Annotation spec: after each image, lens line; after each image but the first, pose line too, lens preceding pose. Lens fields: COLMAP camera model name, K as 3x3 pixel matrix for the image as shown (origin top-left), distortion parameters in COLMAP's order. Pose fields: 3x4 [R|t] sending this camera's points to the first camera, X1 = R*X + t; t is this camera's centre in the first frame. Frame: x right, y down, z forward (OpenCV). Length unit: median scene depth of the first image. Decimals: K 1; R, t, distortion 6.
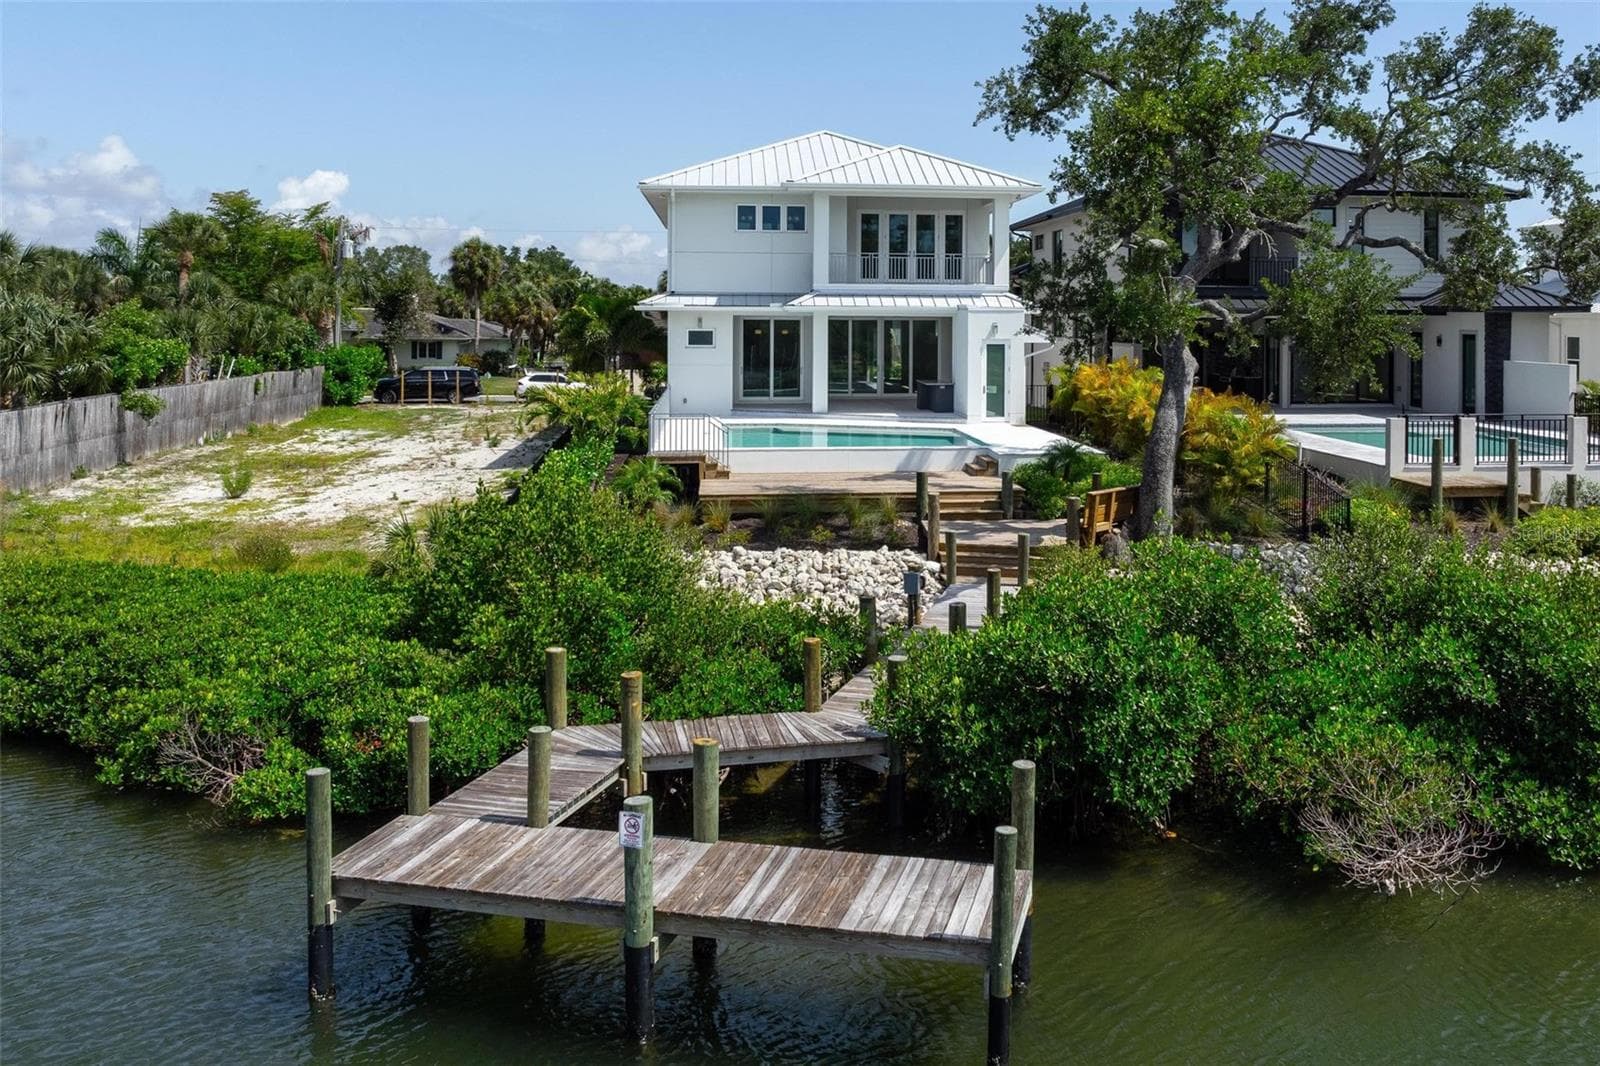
lens RADIAL K [[1397.0, 0, 896.8], [0, 1397.0, 319.4], [0, 0, 1]] dist [-0.027699, -0.007960]
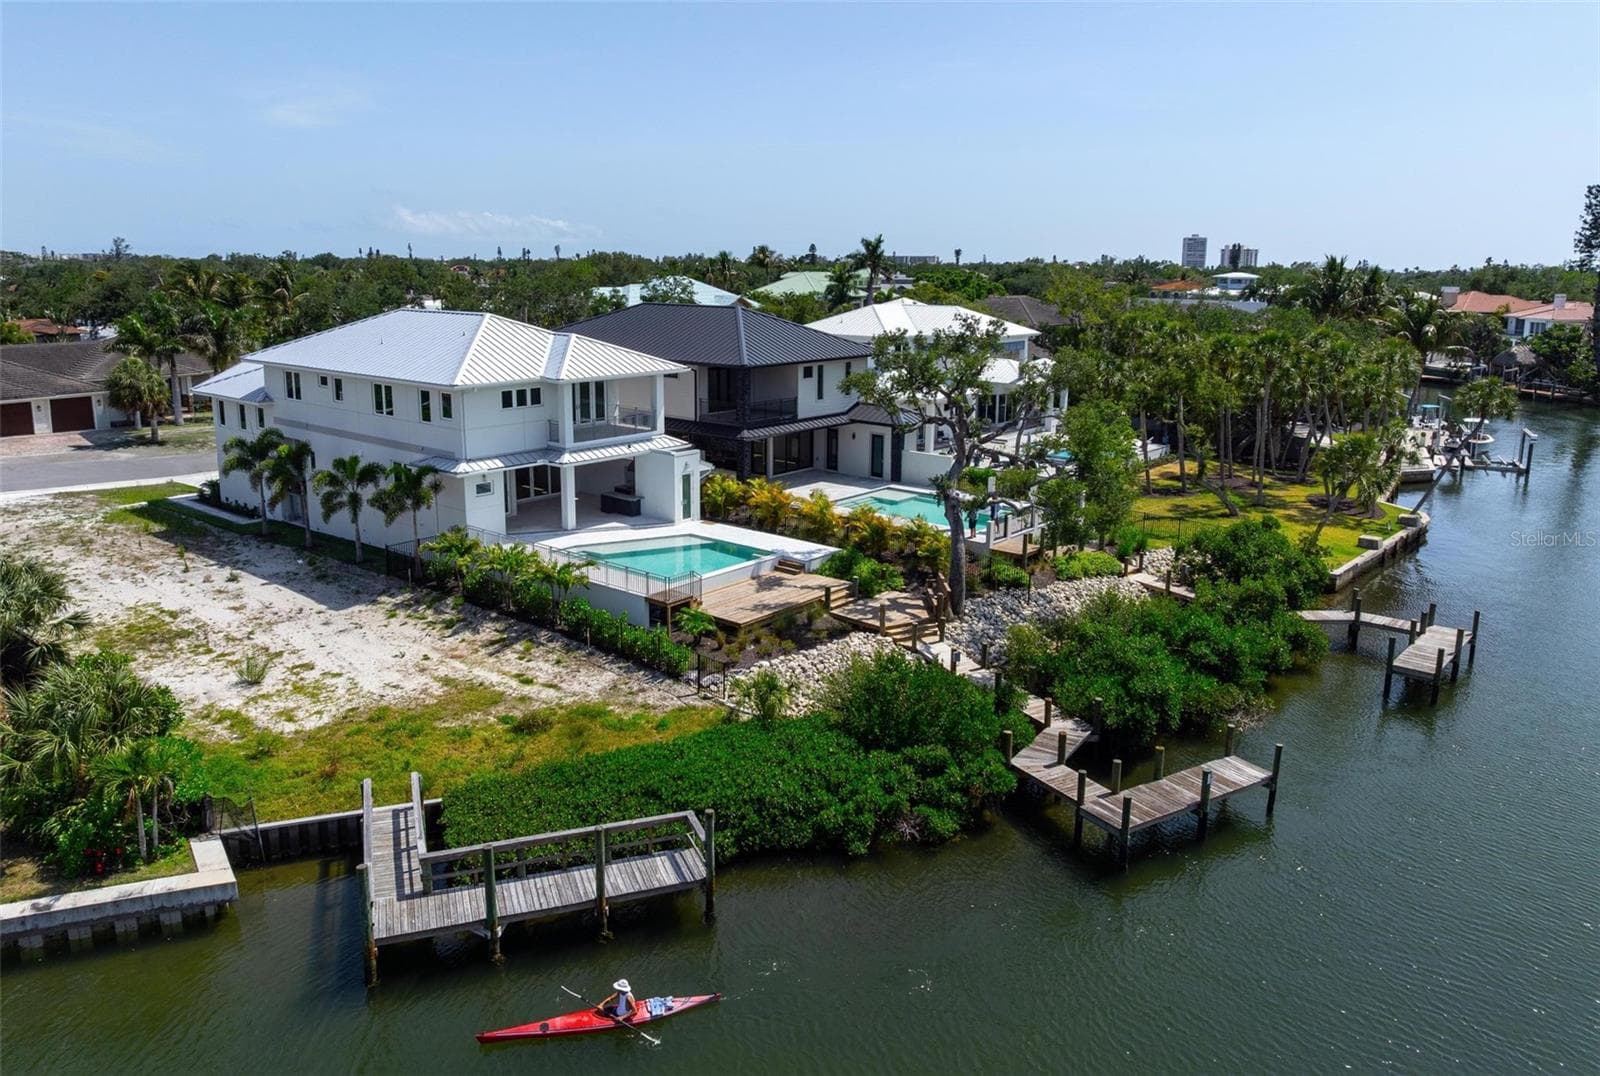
lens RADIAL K [[1130.5, 0, 812.2], [0, 1130.5, 480.2], [0, 0, 1]] dist [-0.046437, 0.008457]
pose [[0.724940, -0.128822, 0.676659, -0.674008], [-0.004009, 0.981550, 0.191162, -0.214681], [-0.688800, -0.141293, 0.711049, -0.029800]]
